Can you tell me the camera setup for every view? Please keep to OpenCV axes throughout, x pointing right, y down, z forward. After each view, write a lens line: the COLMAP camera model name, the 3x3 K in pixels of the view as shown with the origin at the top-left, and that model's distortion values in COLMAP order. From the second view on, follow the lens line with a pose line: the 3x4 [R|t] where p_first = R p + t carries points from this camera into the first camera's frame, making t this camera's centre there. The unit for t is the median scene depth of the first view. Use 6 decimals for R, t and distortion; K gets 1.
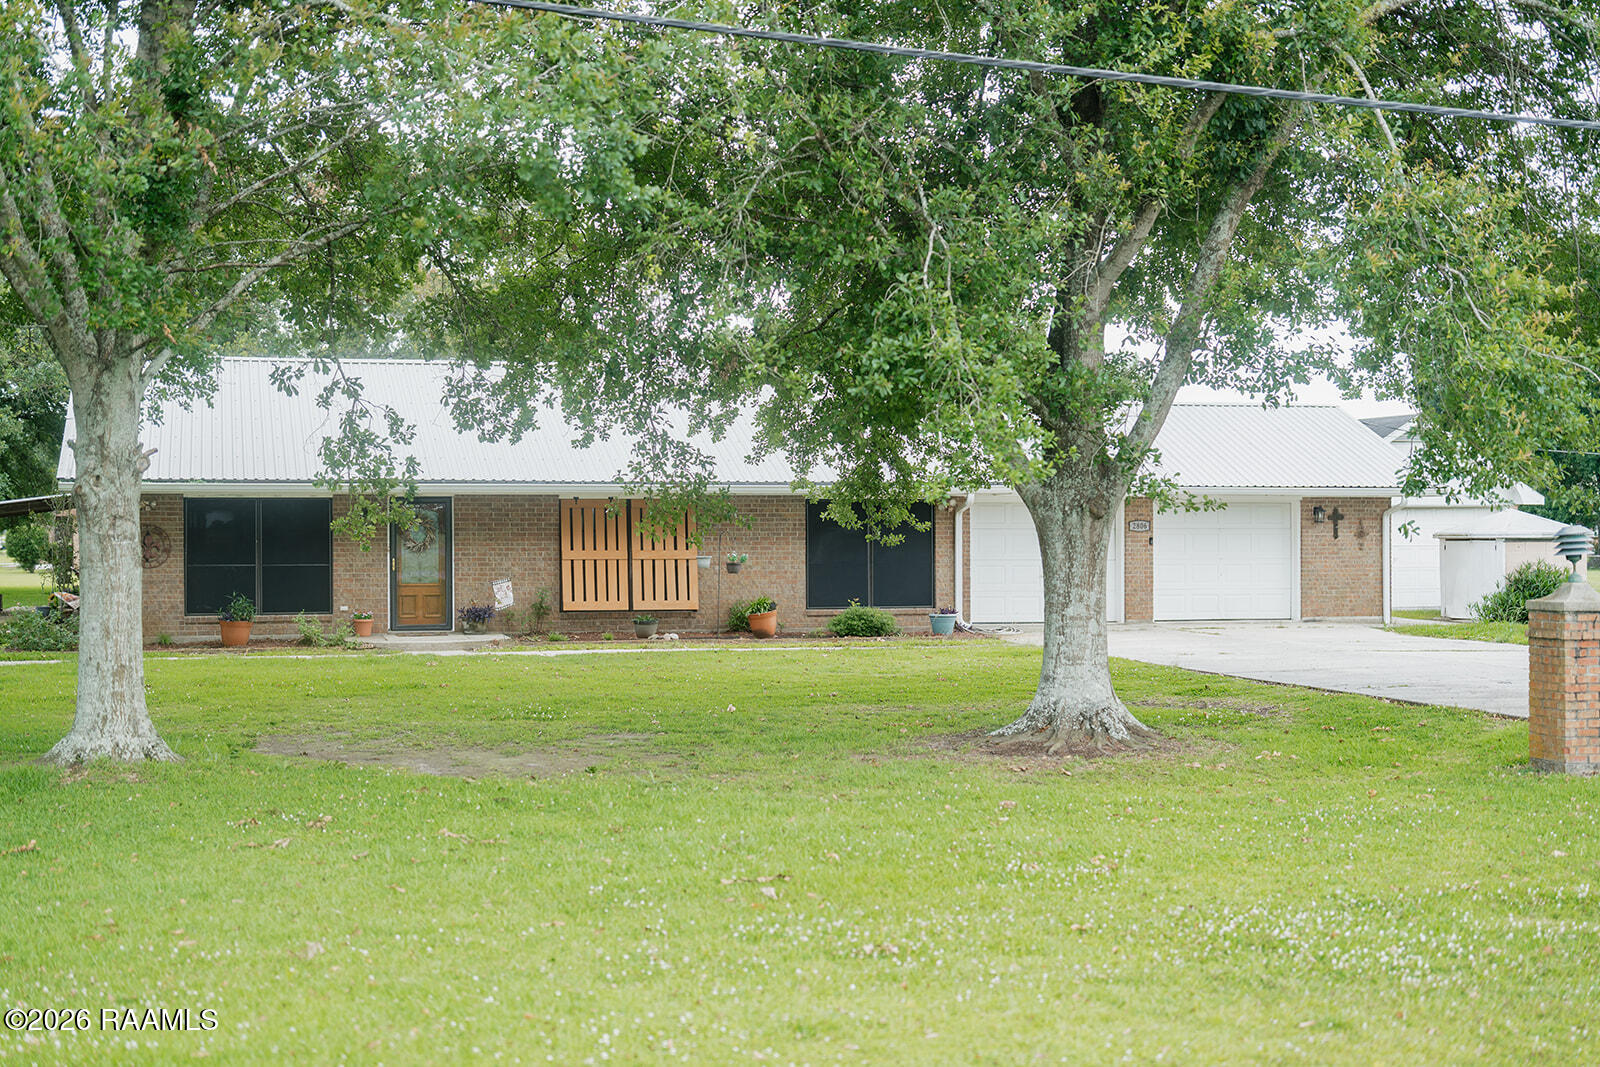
lens RADIAL K [[2219.0, 0, 800.0], [0, 2219.0, 533.5], [0, 0, 1]] dist [0.009194, -0.005547]
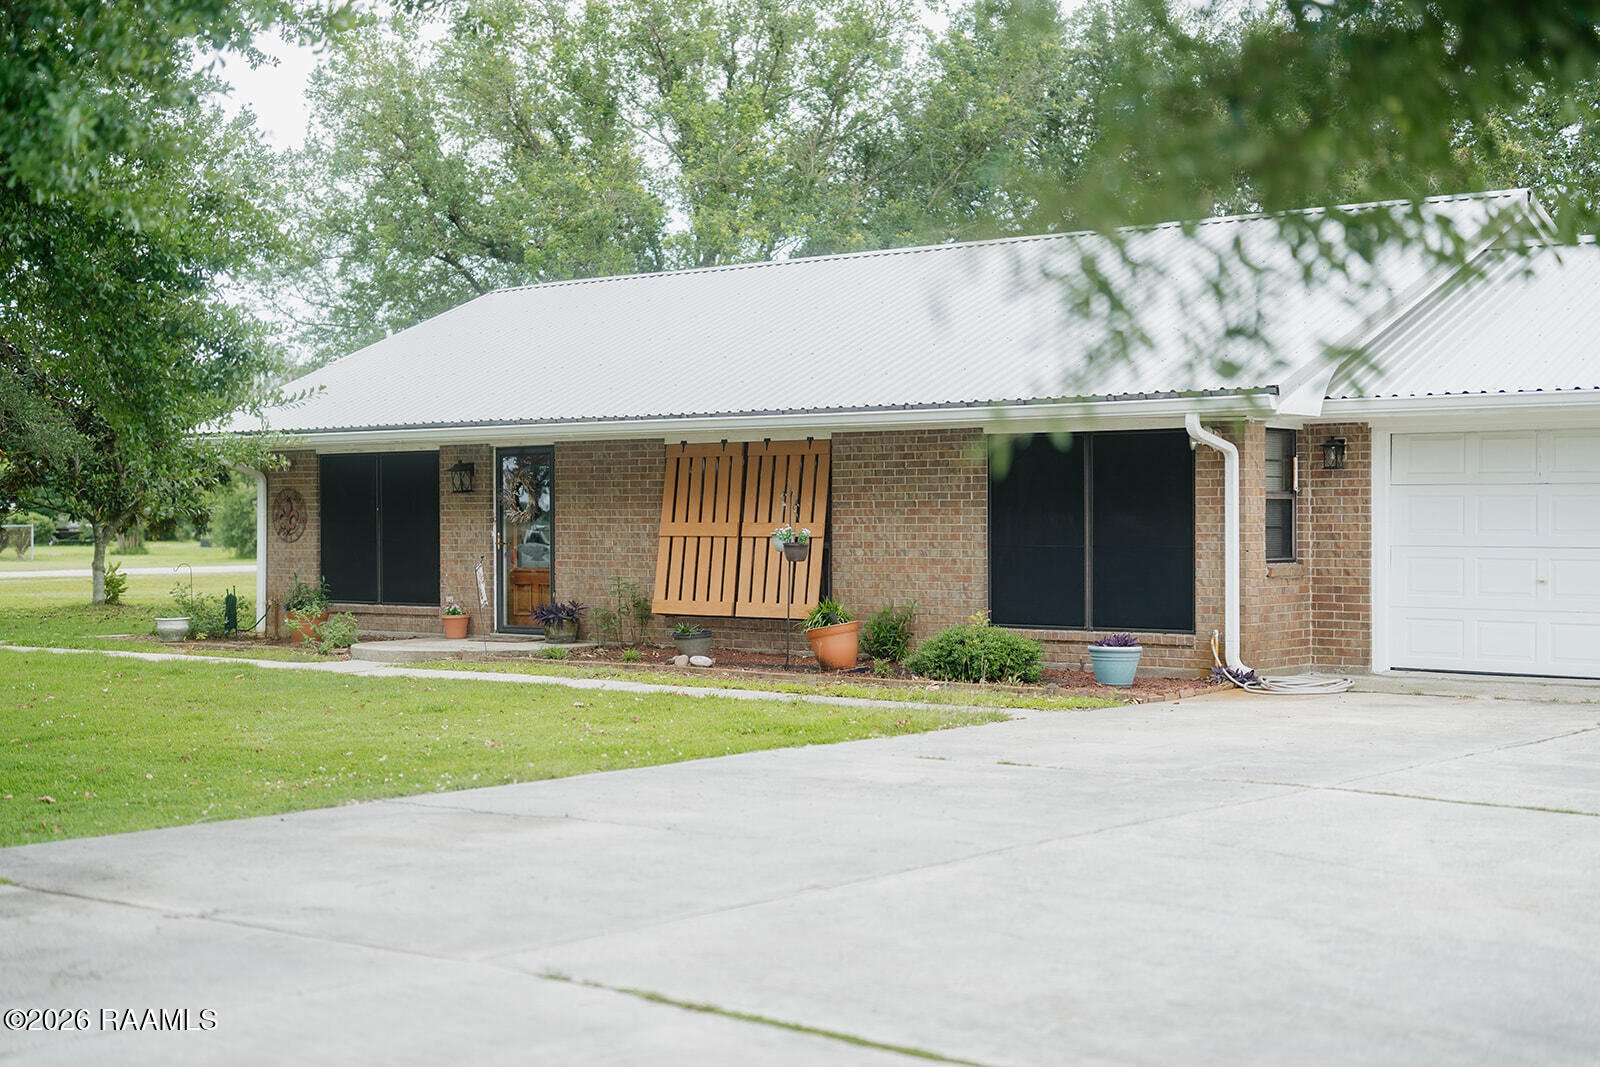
lens RADIAL K [[2219.0, 0, 800.0], [0, 2219.0, 533.5], [0, 0, 1]] dist [0.009194, -0.005547]
pose [[0.600248, 0.001447, -0.799812, 0.447342], [-0.014827, 0.999847, -0.009319, 0.016634], [0.799676, 0.017453, 0.600178, 0.642063]]
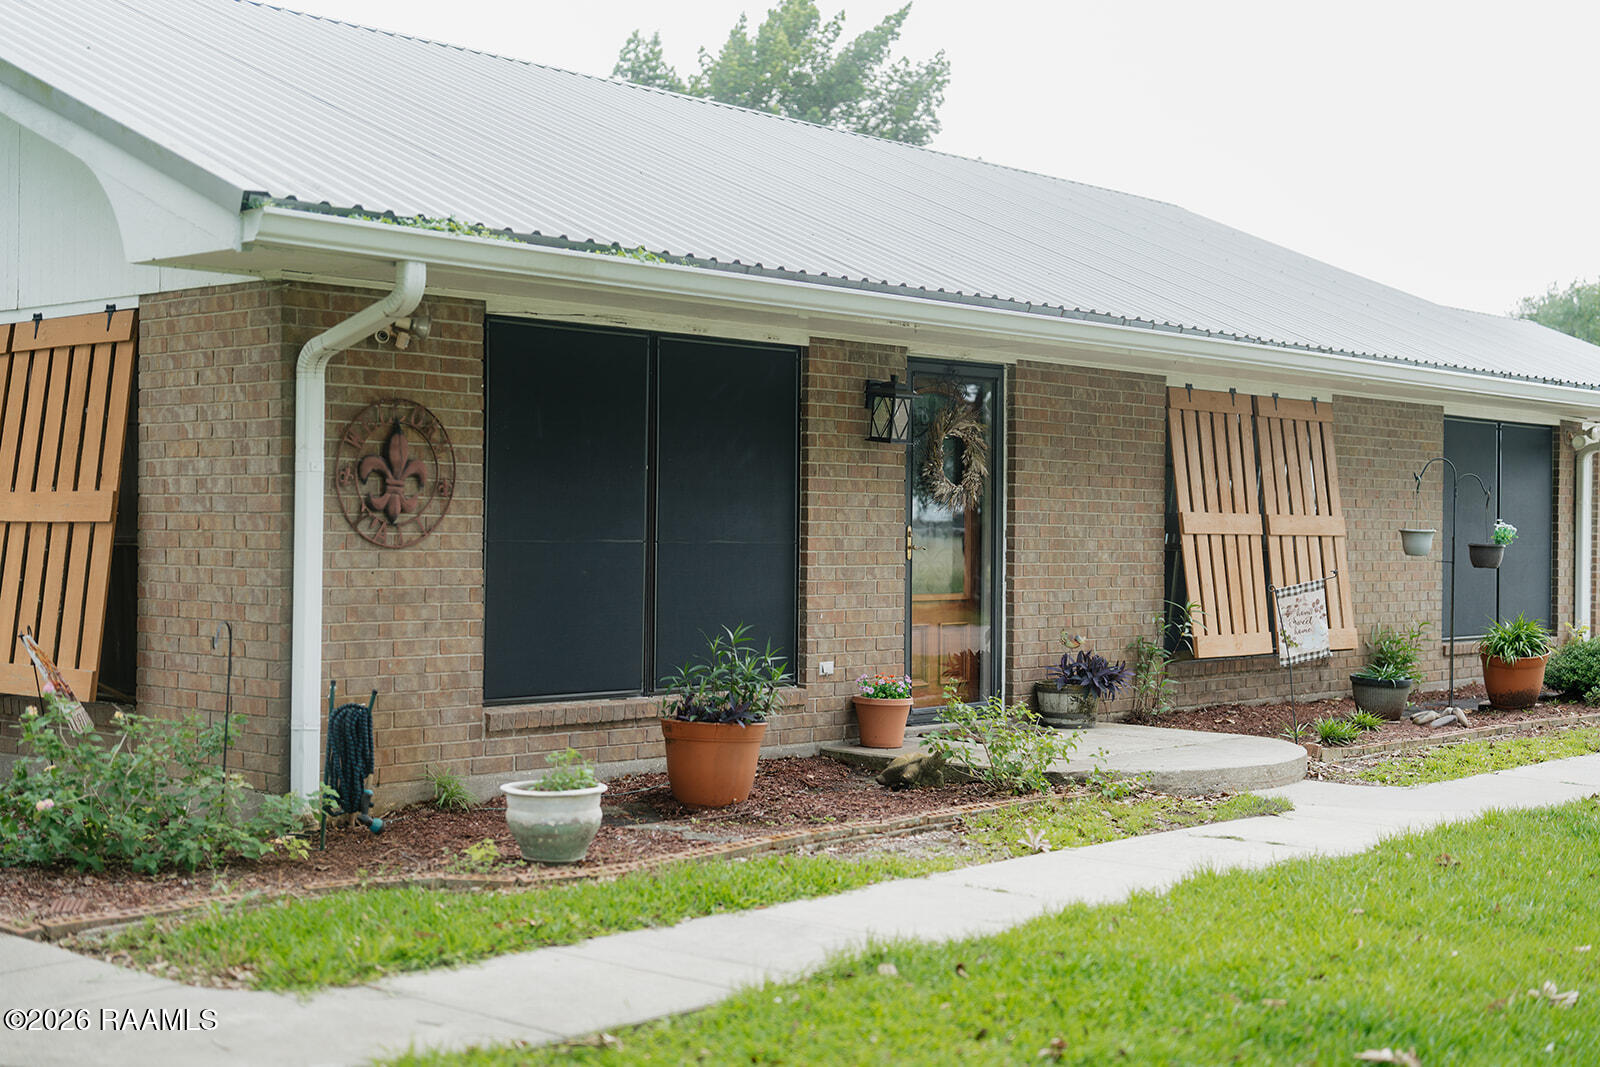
lens RADIAL K [[2219.0, 0, 800.0], [0, 2219.0, 533.5], [0, 0, 1]] dist [0.009194, -0.005547]
pose [[0.822652, 0.009205, 0.568471, -0.400399], [-0.008472, 0.999956, -0.003932, 0.013921], [-0.568483, -0.001581, 0.822694, 0.707969]]
